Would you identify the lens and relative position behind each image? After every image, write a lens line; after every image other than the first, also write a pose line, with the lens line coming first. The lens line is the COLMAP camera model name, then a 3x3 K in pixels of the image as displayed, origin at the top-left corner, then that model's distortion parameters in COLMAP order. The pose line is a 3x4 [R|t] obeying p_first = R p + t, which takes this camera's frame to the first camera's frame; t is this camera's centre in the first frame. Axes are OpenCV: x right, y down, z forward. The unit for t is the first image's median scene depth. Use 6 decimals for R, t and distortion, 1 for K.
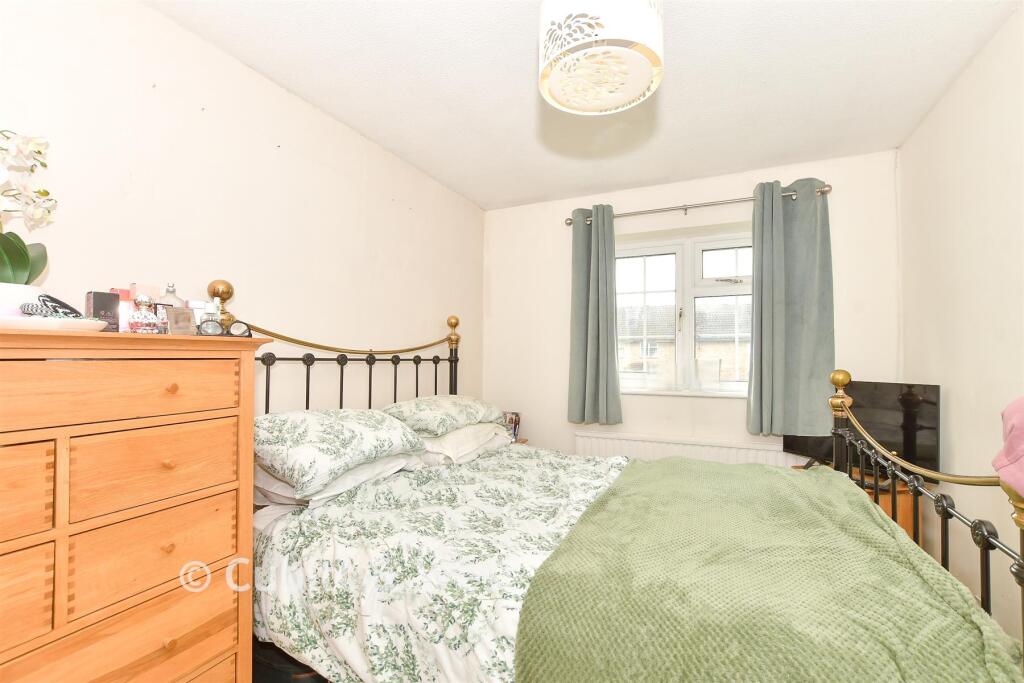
lens RADIAL K [[455.9, 0, 529.1], [0, 455.9, 347.1], [0, 0, 1]] dist [-0.012263, 0.000763]
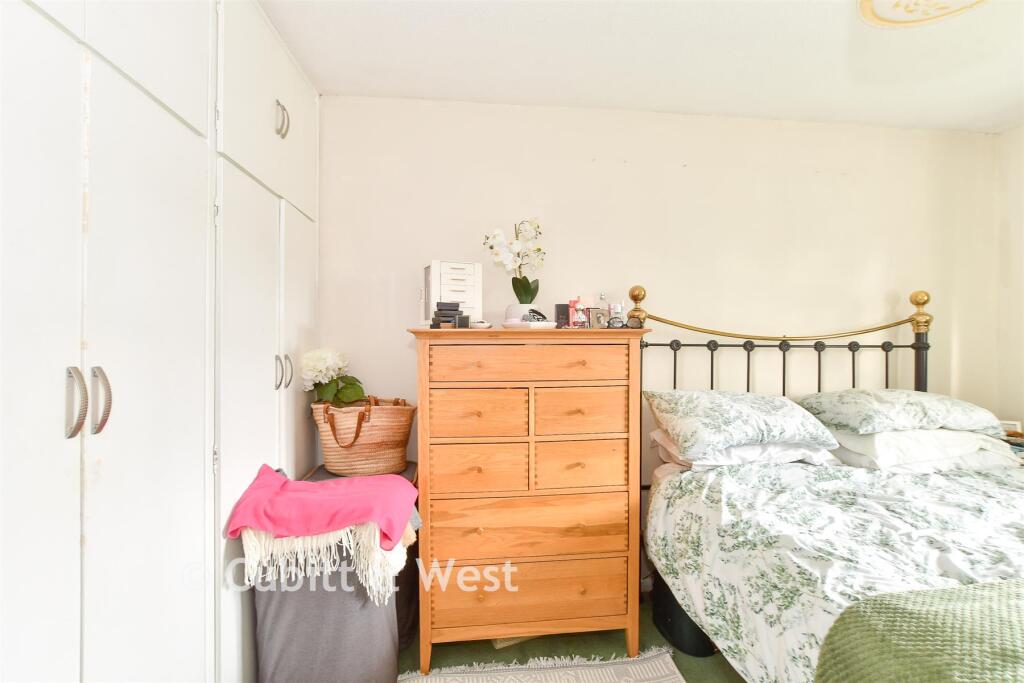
lens RADIAL K [[452.8, 0, 508.3], [0, 452.8, 338.3], [0, 0, 1]] dist [-0.001592, 0.000011]
pose [[0.522929, -0.012663, -0.852282, 0.334091], [0.019858, 0.999799, -0.002671, 0.003351], [0.852145, -0.015528, 0.523075, -0.028218]]
